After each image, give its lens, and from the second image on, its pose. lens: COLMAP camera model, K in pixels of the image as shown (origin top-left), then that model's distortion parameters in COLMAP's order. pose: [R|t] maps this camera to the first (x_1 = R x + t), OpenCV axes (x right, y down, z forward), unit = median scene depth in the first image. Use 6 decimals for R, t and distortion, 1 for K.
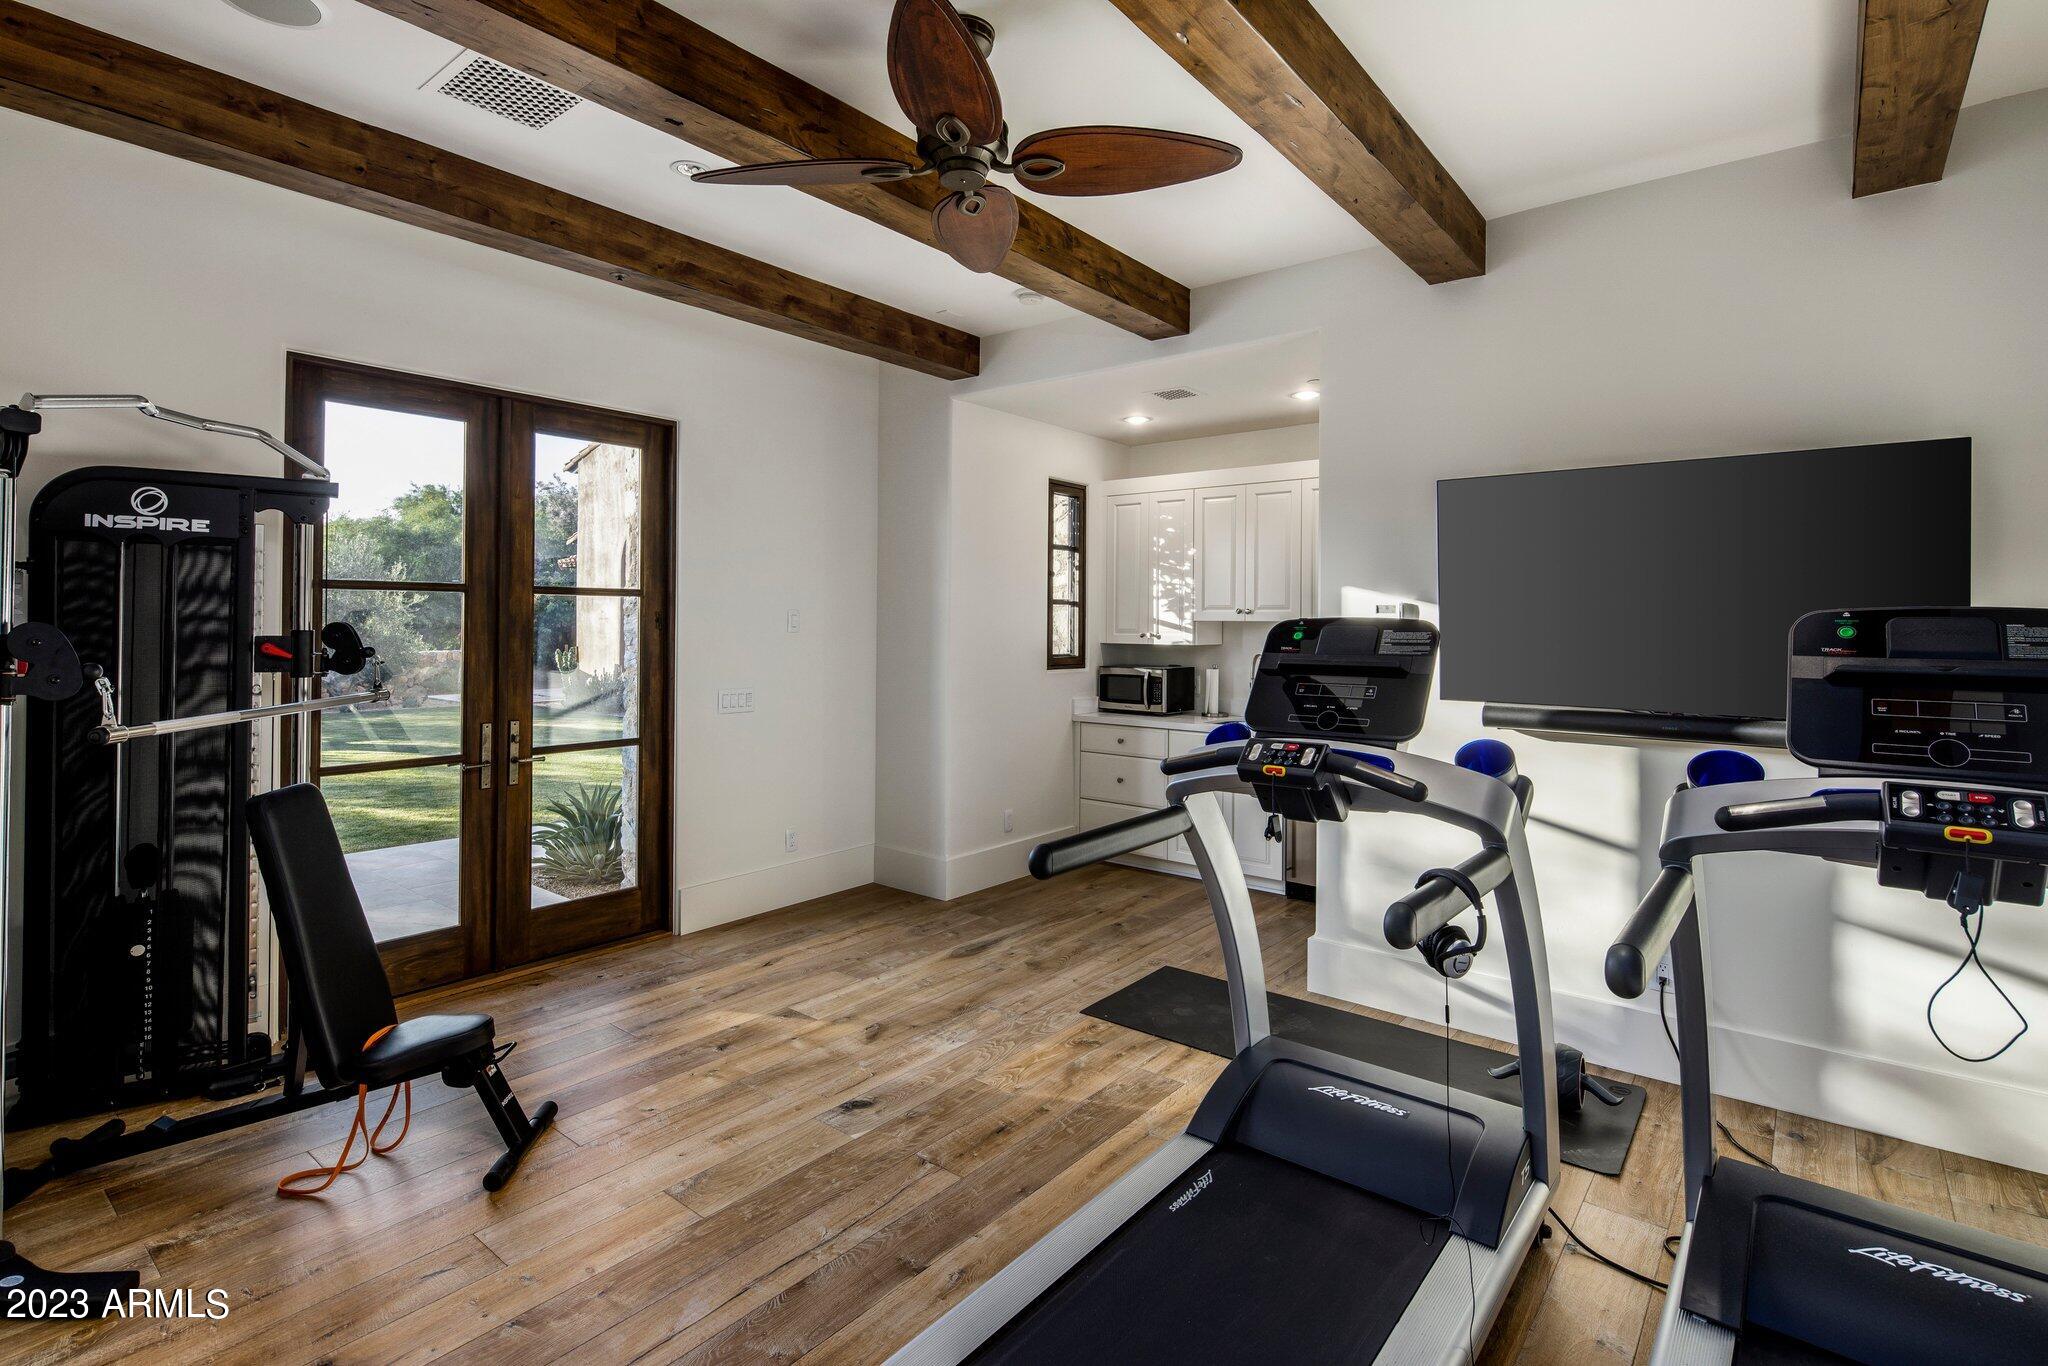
lens RADIAL K [[980.8, 0, 1024.1], [0, 980.8, 680.2], [0, 0, 1]] dist [0.000797, 0.000935]
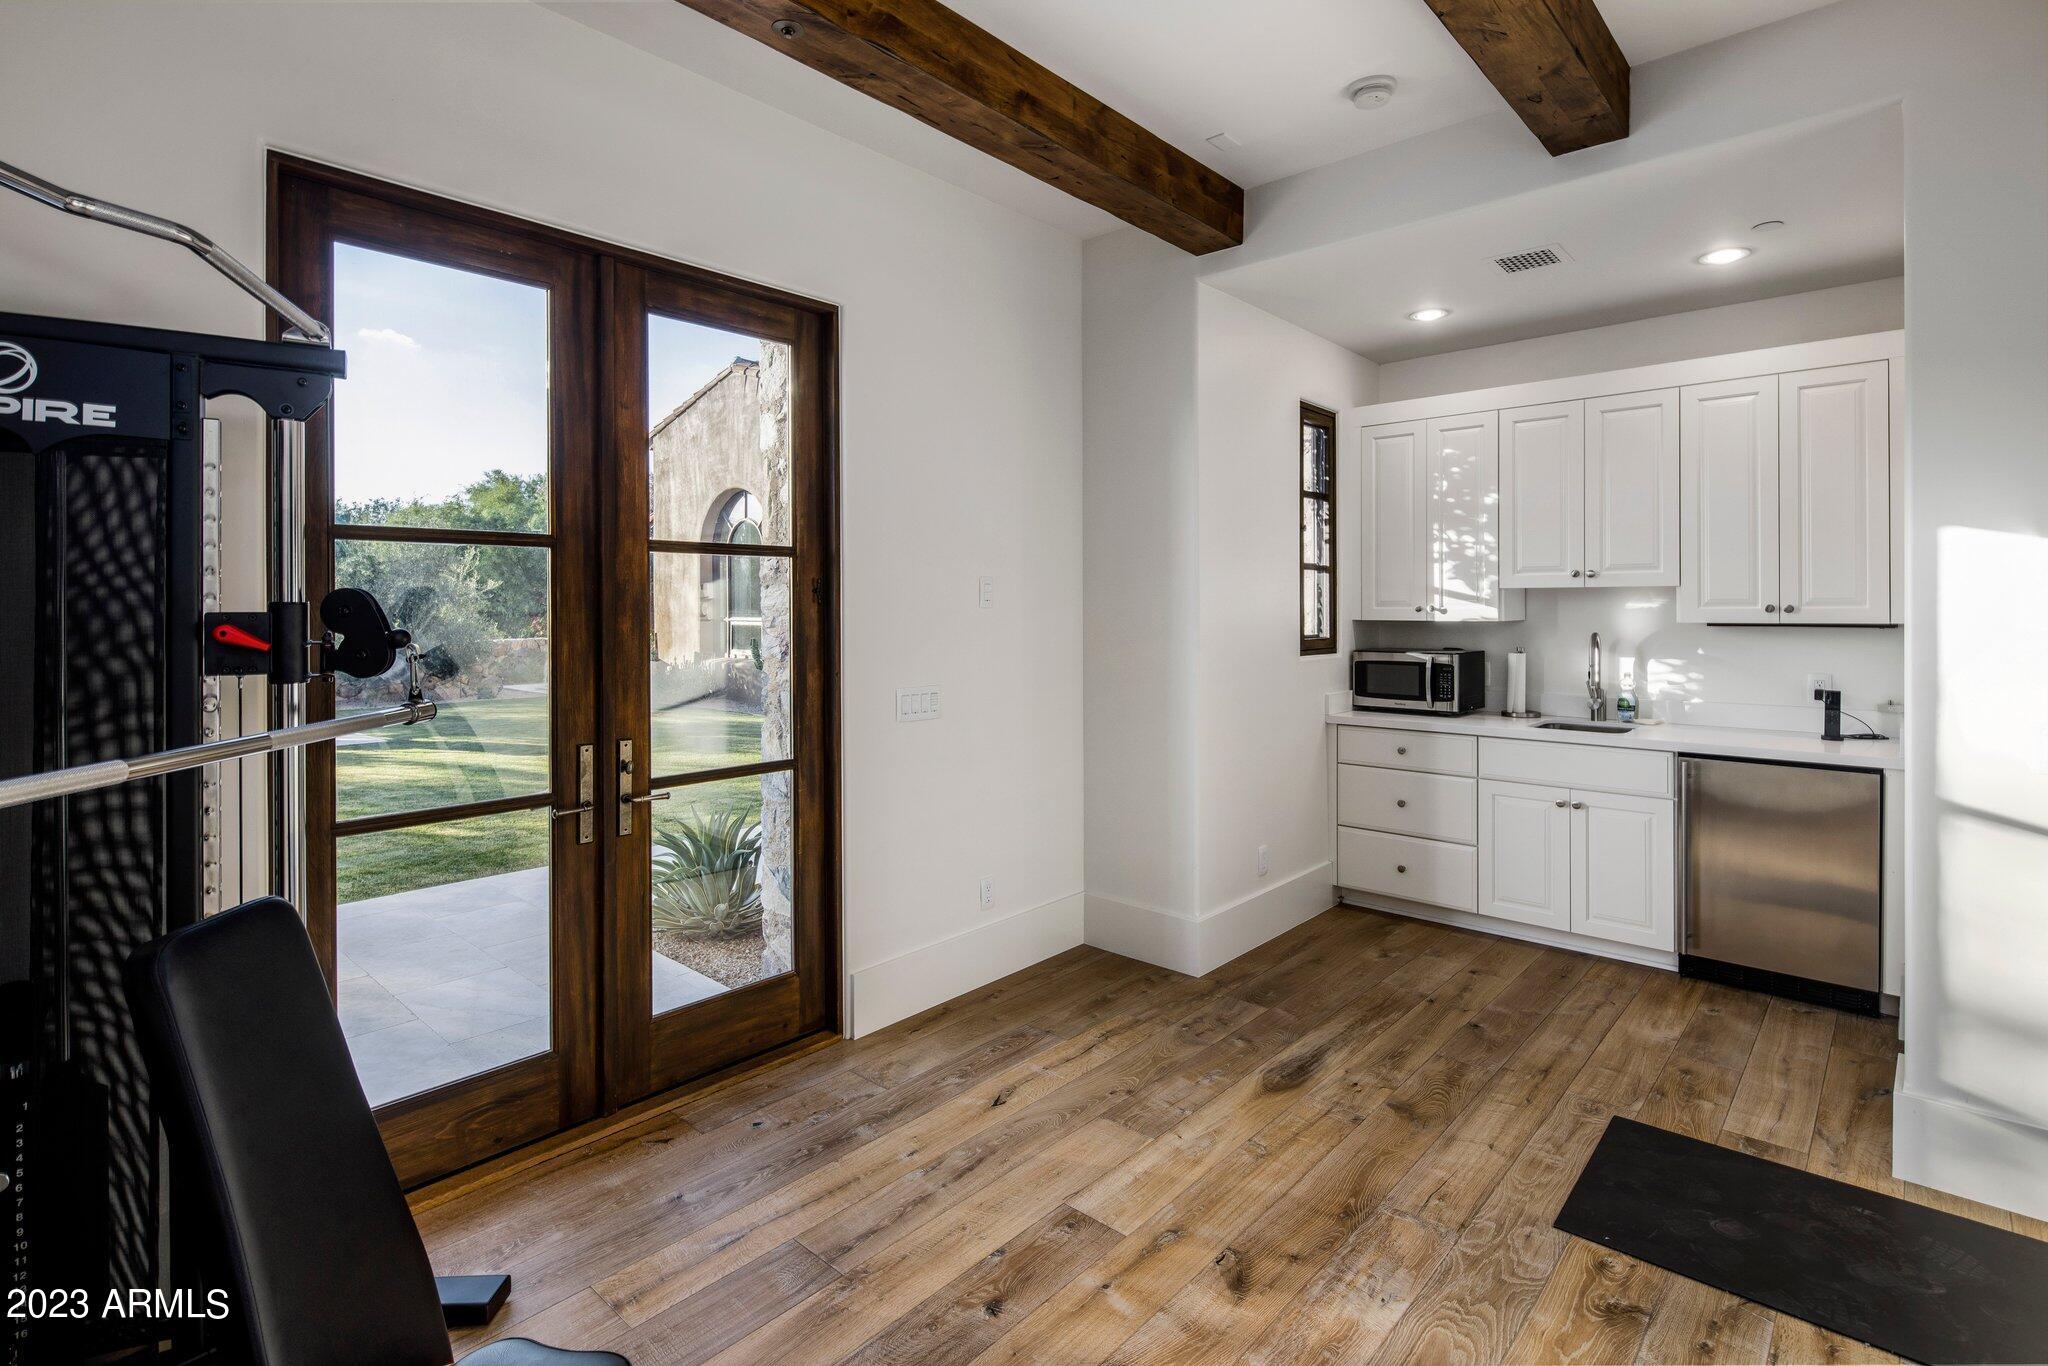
lens RADIAL K [[980.8, 0, 1024.6], [0, 980.8, 680.0], [0, 0, 1]] dist [0.000797, 0.000935]
pose [[0.998346, -0.006691, -0.057104, -0.203552], [0.007608, 0.999845, 0.015873, -0.008279], [0.056989, -0.016281, 0.998242, 0.338429]]
